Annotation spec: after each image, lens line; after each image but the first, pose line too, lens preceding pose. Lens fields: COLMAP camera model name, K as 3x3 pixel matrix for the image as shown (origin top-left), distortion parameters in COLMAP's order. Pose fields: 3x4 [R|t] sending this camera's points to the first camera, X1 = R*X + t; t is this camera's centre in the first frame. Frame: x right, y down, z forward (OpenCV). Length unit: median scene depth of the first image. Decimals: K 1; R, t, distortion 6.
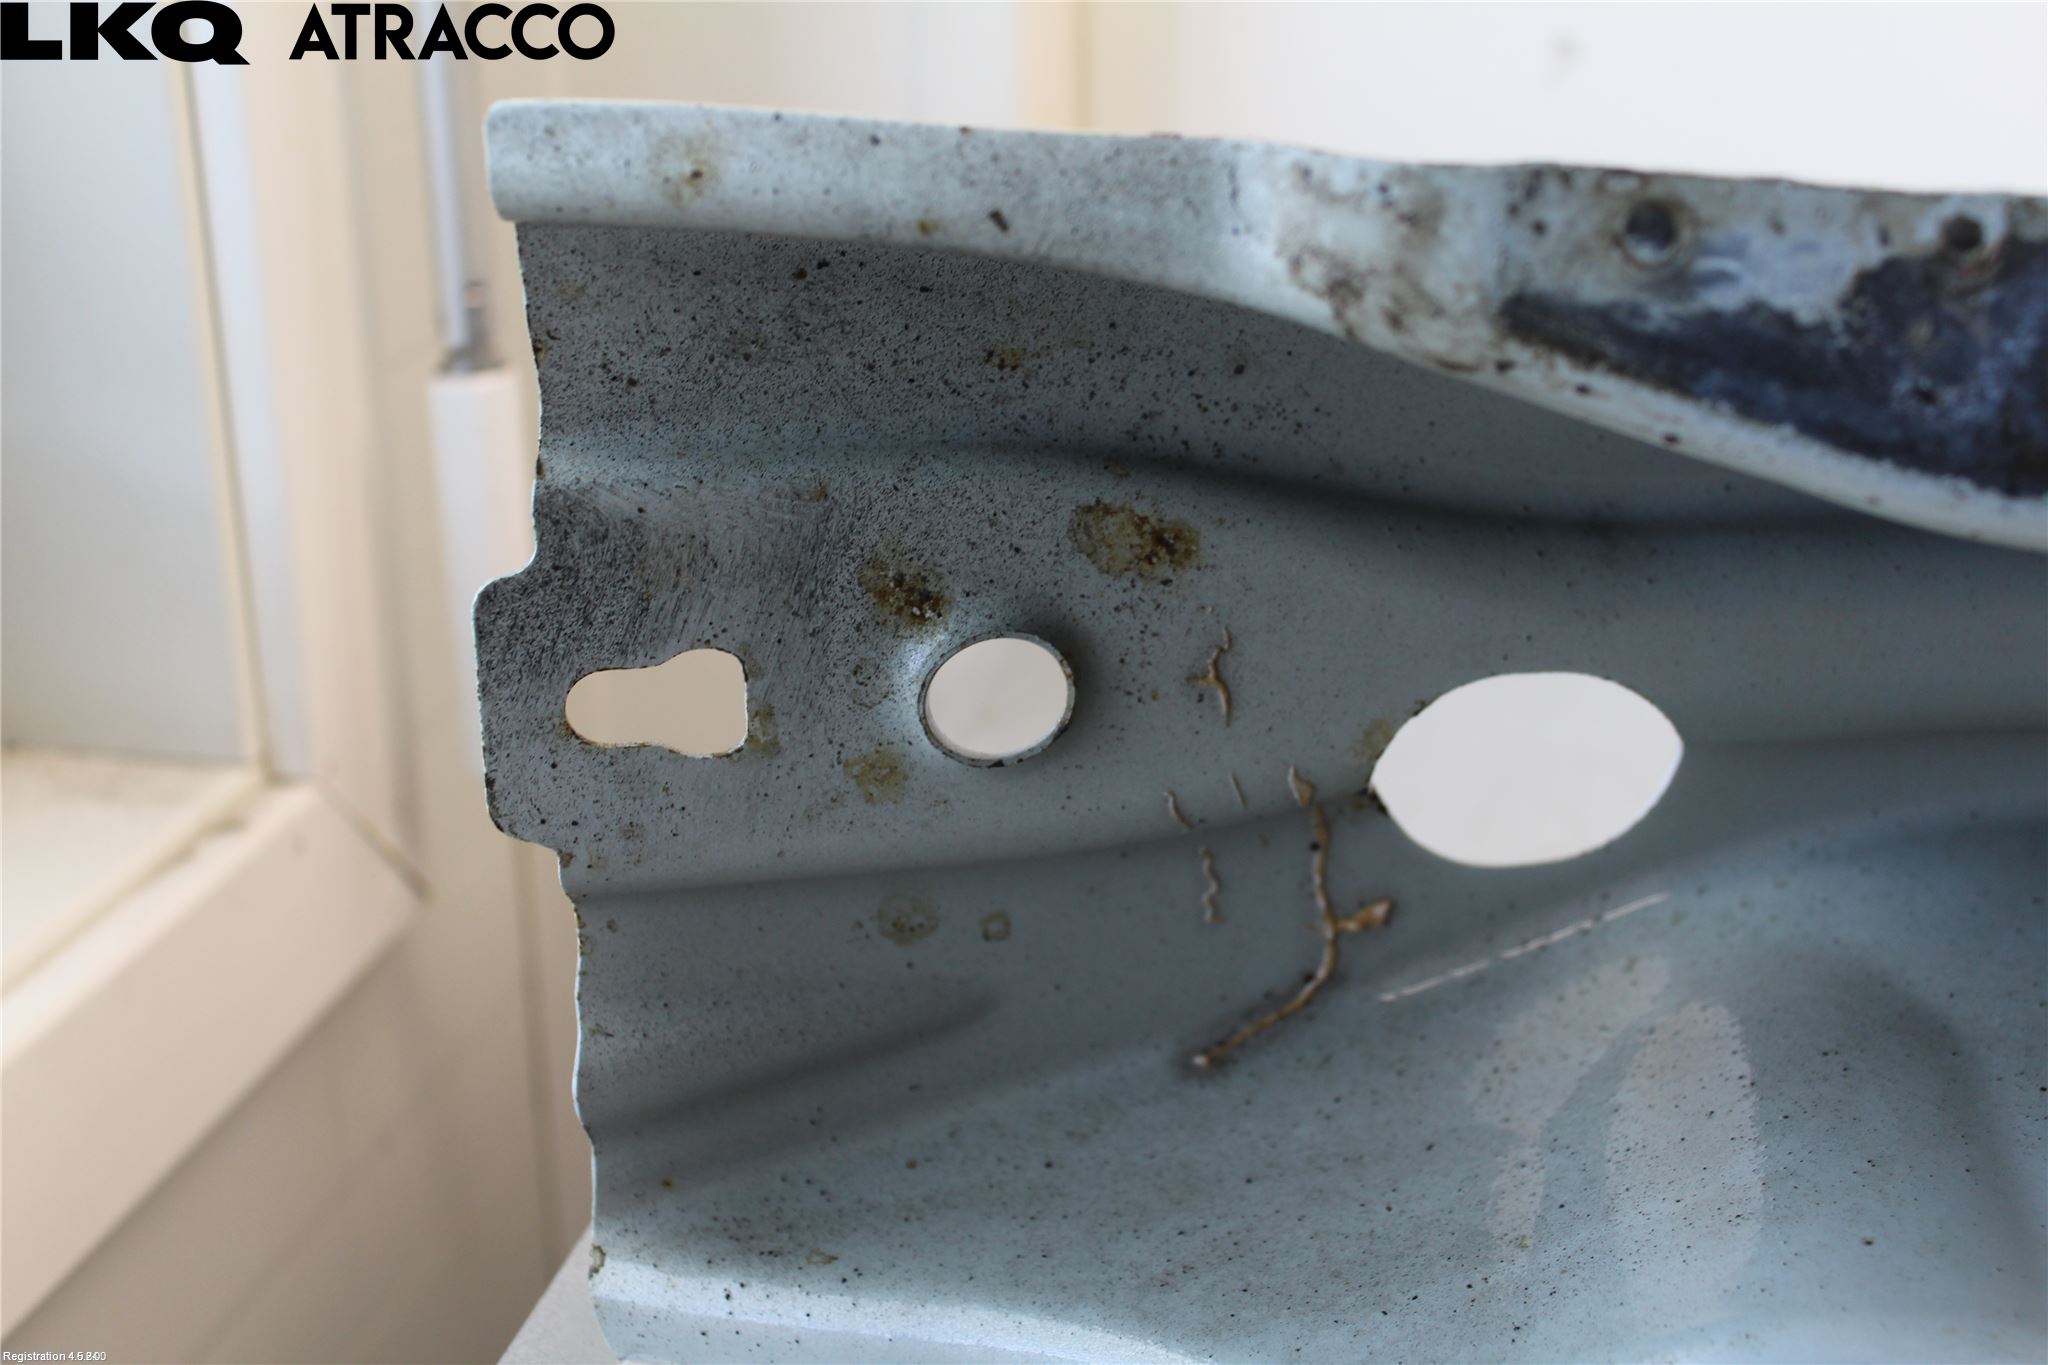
lens RADIAL K [[2872.0, 0, 1024.0], [0, 2872.0, 682.5], [0, 0, 1]] dist [0.005611, 0.000448]
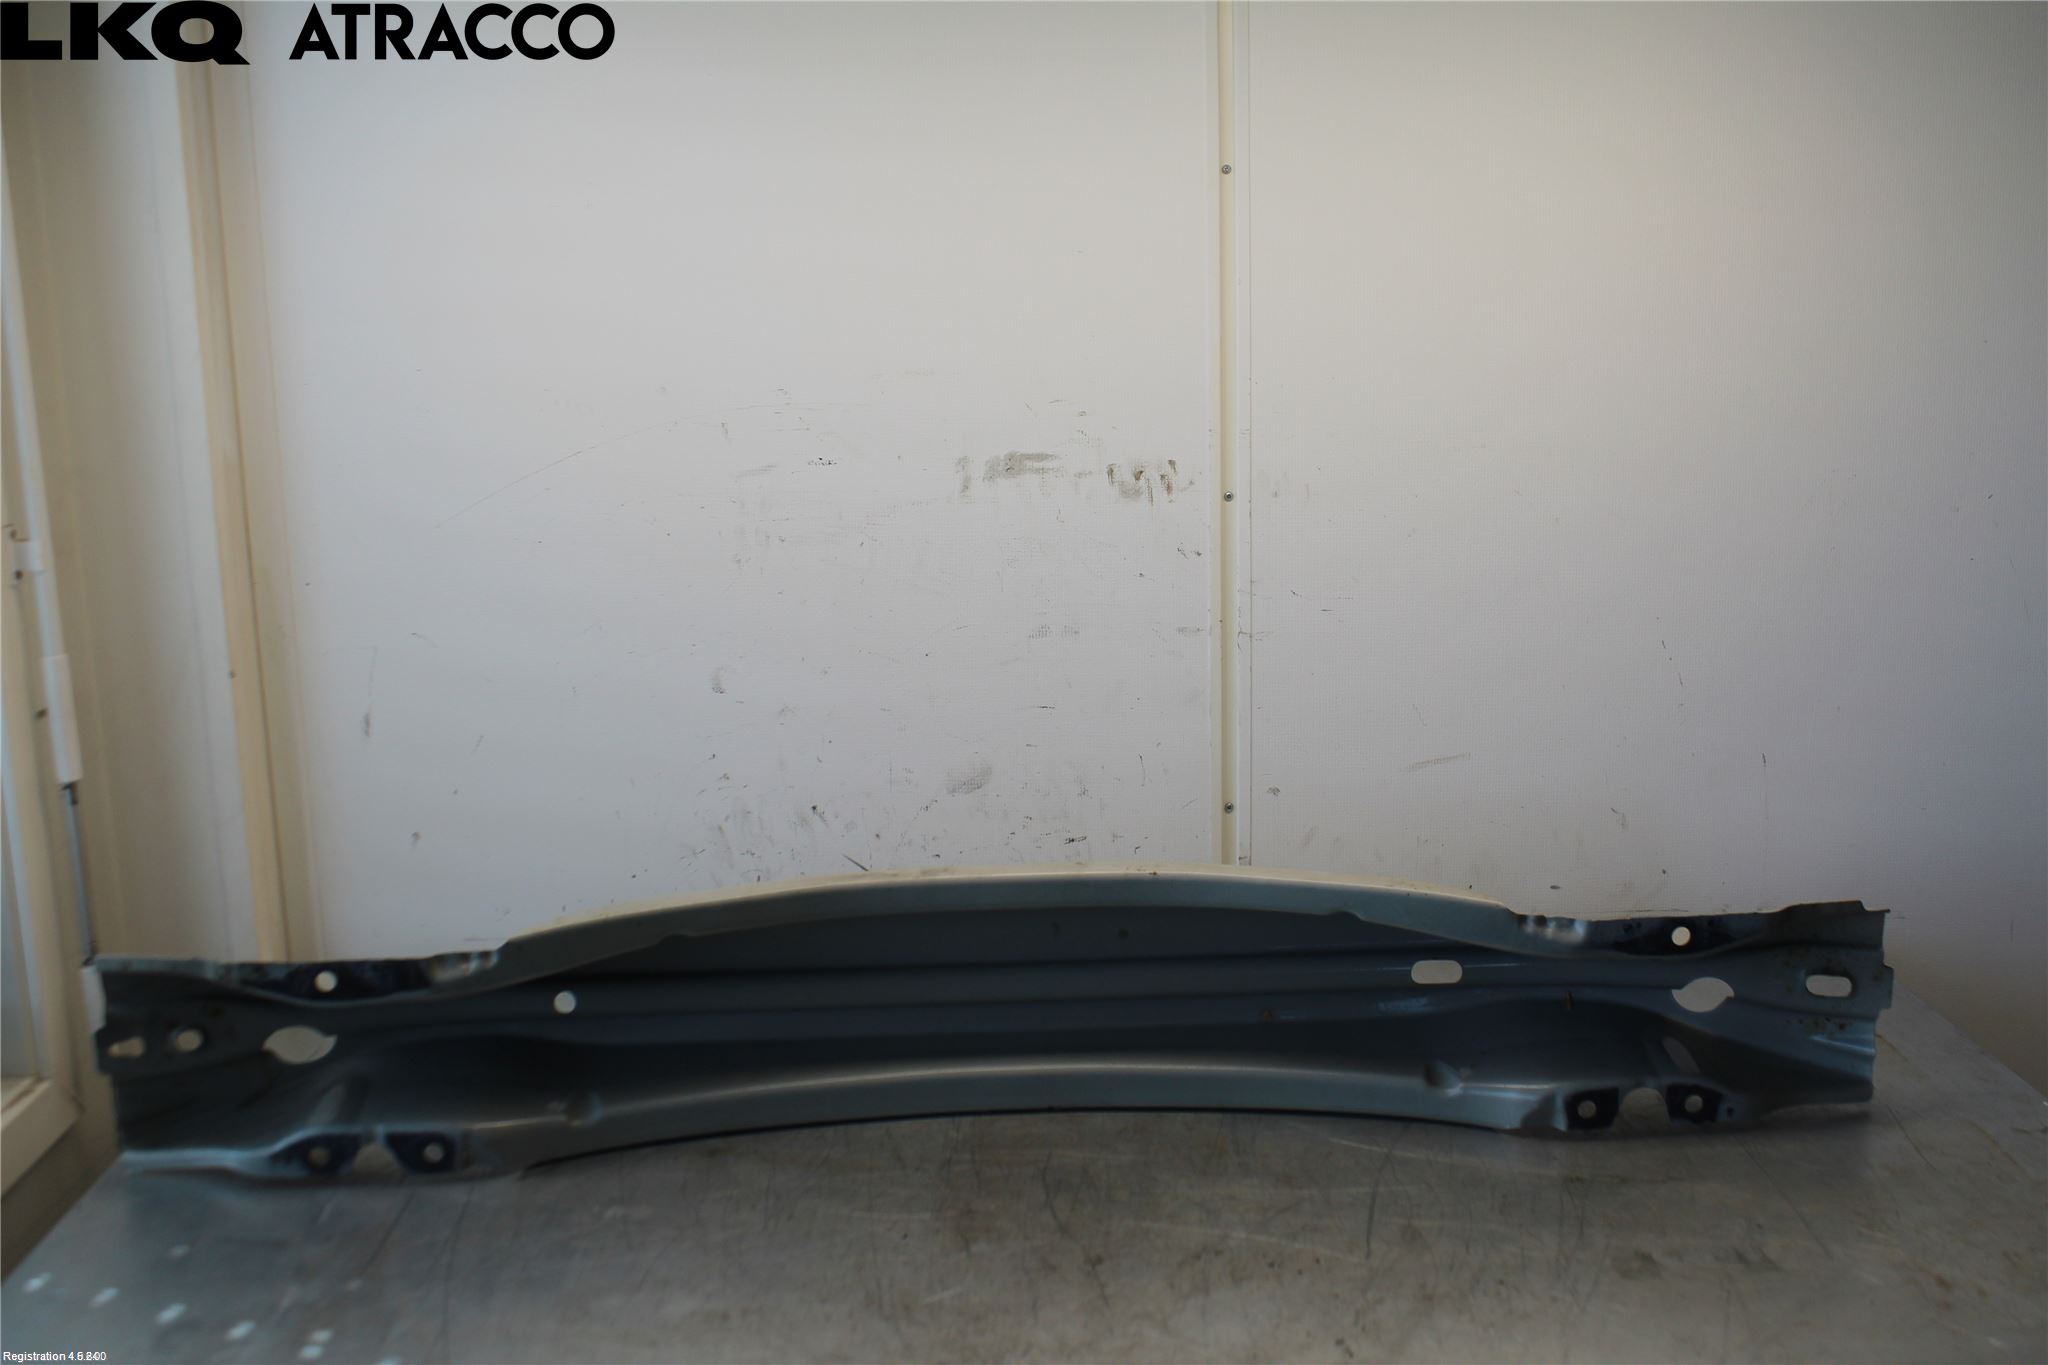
lens RADIAL K [[2072.5, 0, 1024.0], [0, 2072.5, 682.5], [0, 0, 1]] dist [-0.004906, -0.000354]
pose [[0.969183, -0.067269, 0.236980, 0.690275], [0.100522, 0.986253, -0.131150, 0.009713], [-0.224900, 0.150930, 0.962621, -3.568023]]
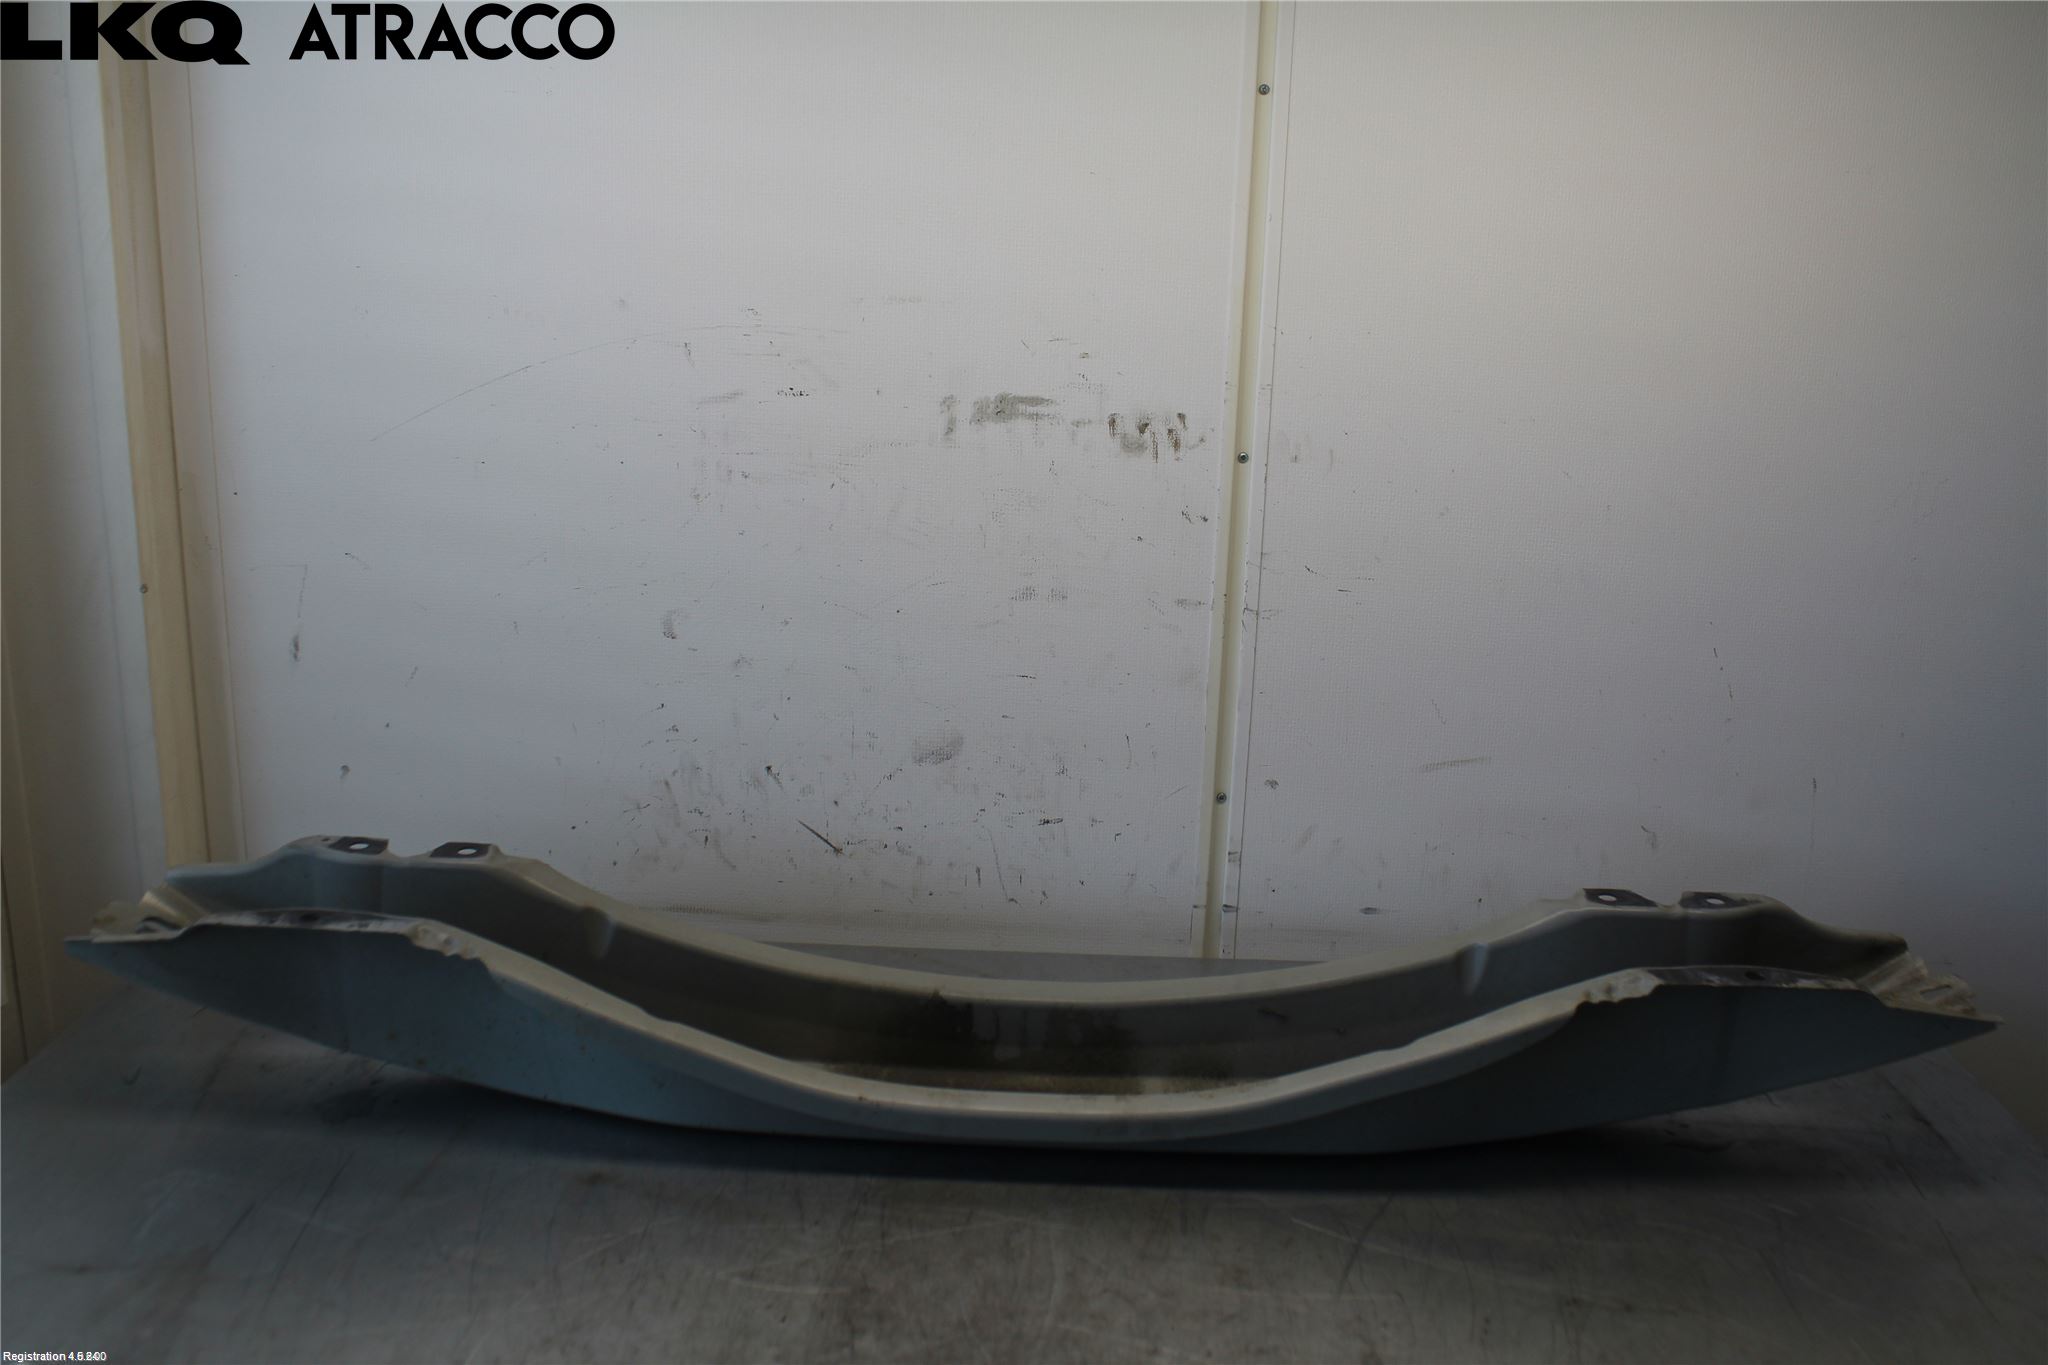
lens RADIAL K [[1867.5, 0, 1014.4], [0, 1867.5, 671.0], [0, 0, 1]] dist [-0.071684, 0.098218]
pose [[0.980705, -0.016929, 0.194758, 1.036657], [0.032219, 0.996617, -0.075610, -0.239958], [-0.192819, 0.080426, 0.977933, -2.880608]]
